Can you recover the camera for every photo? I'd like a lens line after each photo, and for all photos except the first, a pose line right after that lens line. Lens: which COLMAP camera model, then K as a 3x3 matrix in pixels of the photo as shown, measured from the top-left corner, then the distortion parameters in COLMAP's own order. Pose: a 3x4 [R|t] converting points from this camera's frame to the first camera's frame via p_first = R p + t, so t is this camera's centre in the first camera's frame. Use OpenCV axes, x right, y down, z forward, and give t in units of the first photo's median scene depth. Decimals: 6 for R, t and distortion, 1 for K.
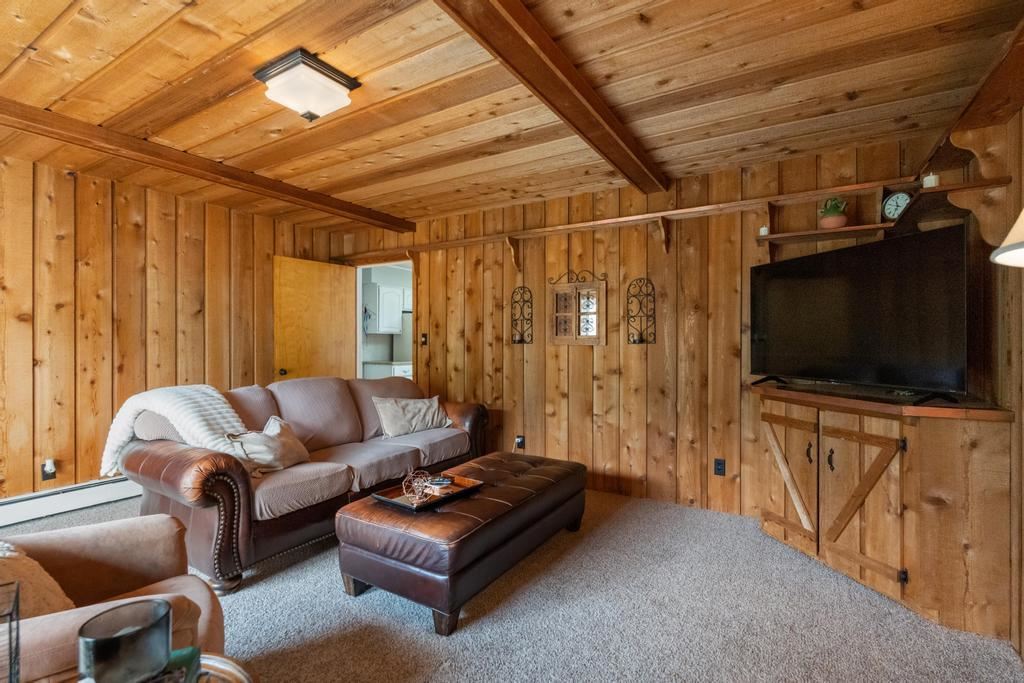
lens RADIAL K [[484.7, 0, 510.2], [0, 484.7, 336.6], [0, 0, 1]] dist [-0.001822, -0.000002]
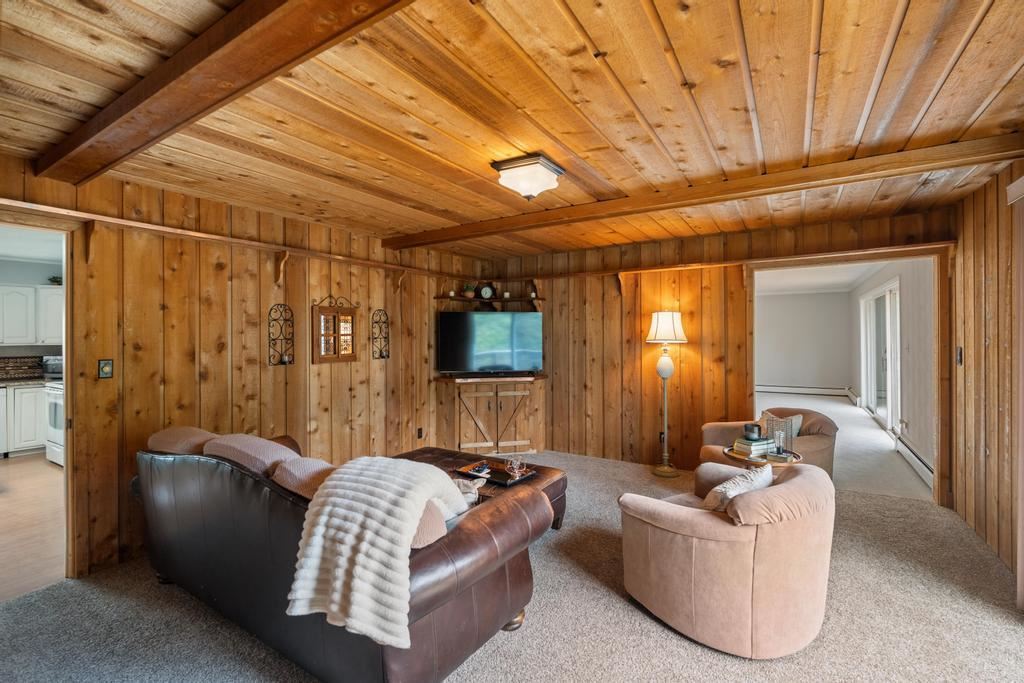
lens RADIAL K [[449.0, 0, 517.2], [0, 449.0, 338.4], [0, 0, 1]] dist [-0.004456, 0.000754]
pose [[0.001707, -0.005581, 0.999983, -0.932086], [-0.001956, 0.999982, 0.005585, -0.047190], [-0.999997, -0.001965, 0.001696, 0.600447]]
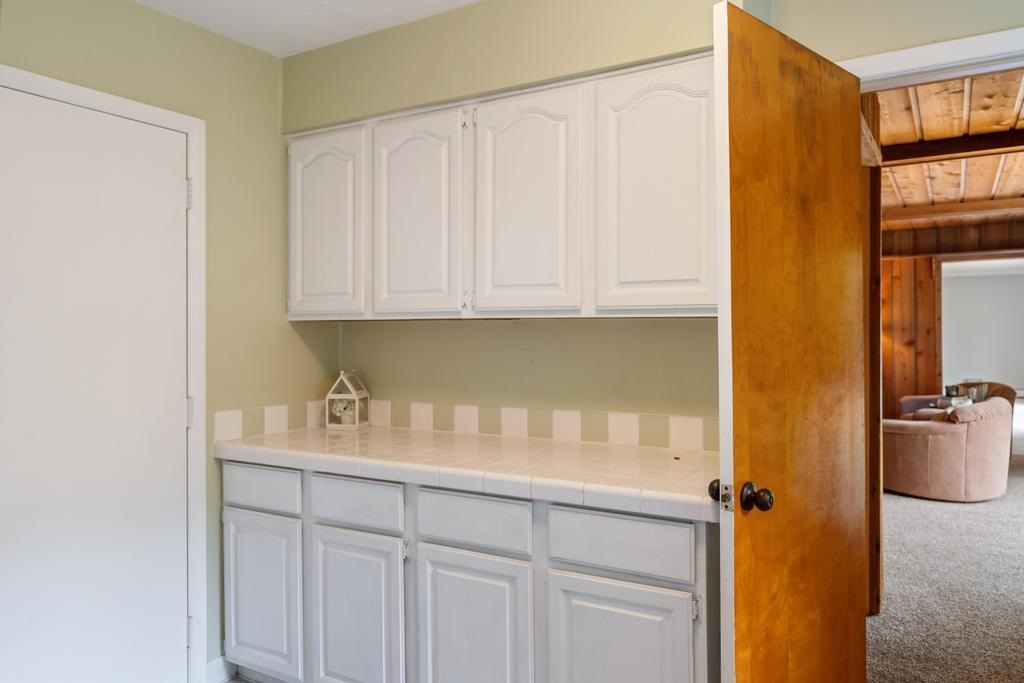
lens RADIAL K [[723.7, 0, 506.6], [0, 723.7, 332.0], [0, 0, 1]] dist [-0.009001, 0.003817]
pose [[0.007218, 0.003567, 0.999968, -1.843077], [0.000091, 0.999994, -0.003568, -0.010794], [-0.999974, 0.000117, 0.007218, 1.219940]]
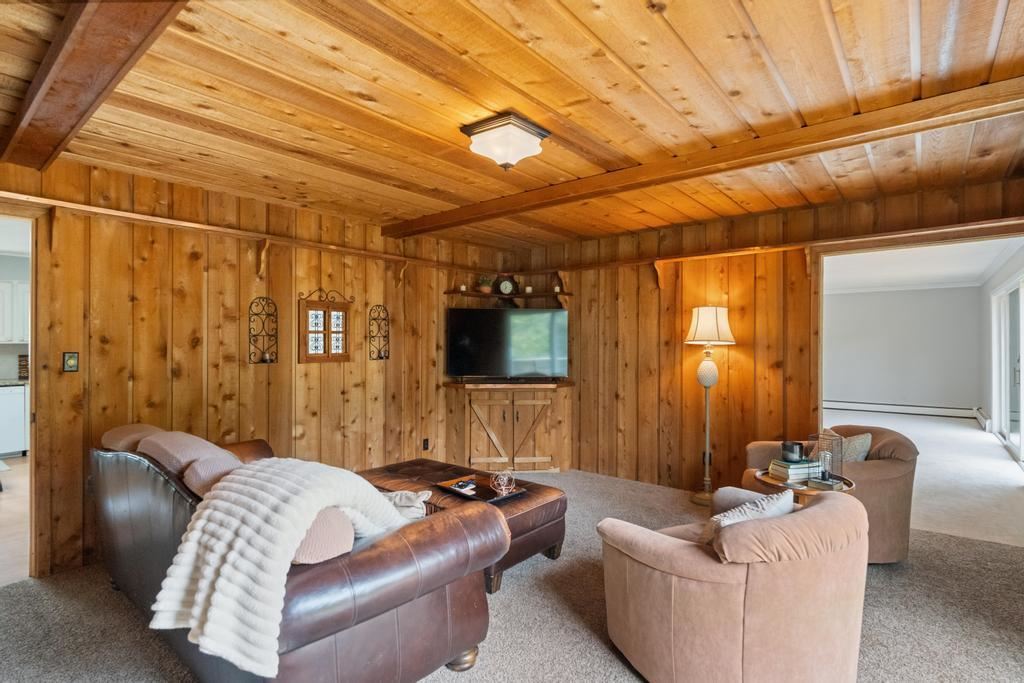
lens RADIAL K [[504.9, 0, 517.3], [0, 504.9, 347.1], [0, 0, 1]] dist [-0.001854, 0.000082]
pose [[0.129264, -0.006810, 0.991587, -0.895960], [-0.009006, 0.999927, 0.008042, -0.028600], [-0.991569, -0.009970, 0.129194, 0.481262]]
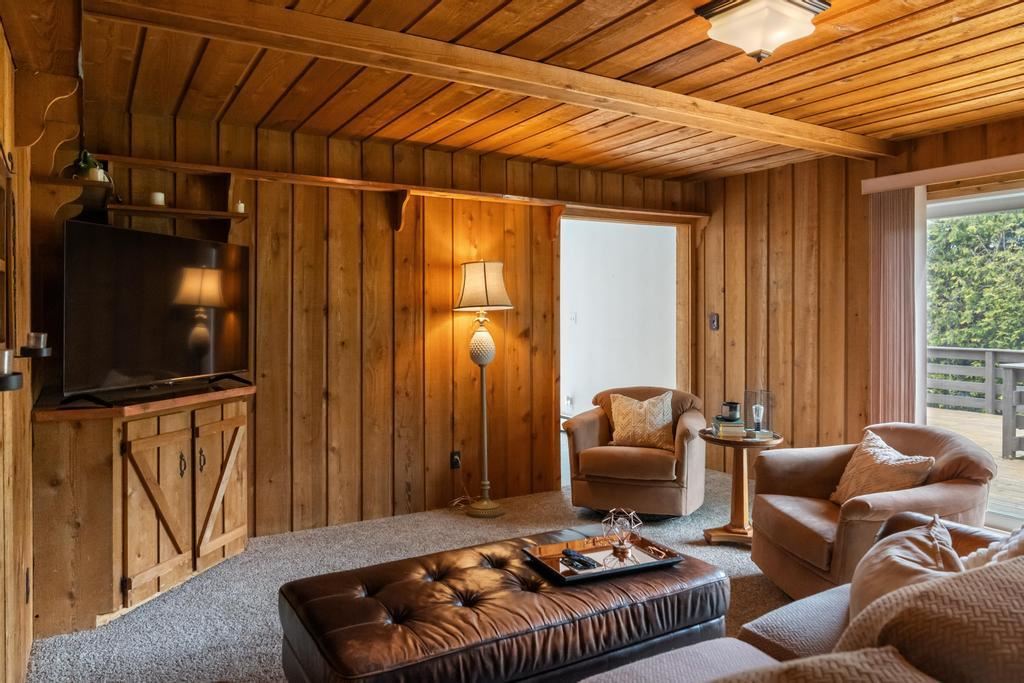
lens RADIAL K [[703.2, 0, 509.9], [0, 703.2, 315.3], [0, 0, 1]] dist [-0.043373, 0.000809]
pose [[-0.888332, -0.001359, 0.459200, -0.329661], [-0.002187, 0.999997, -0.001270, -0.019877], [-0.459197, -0.002132, -0.888332, 1.266400]]
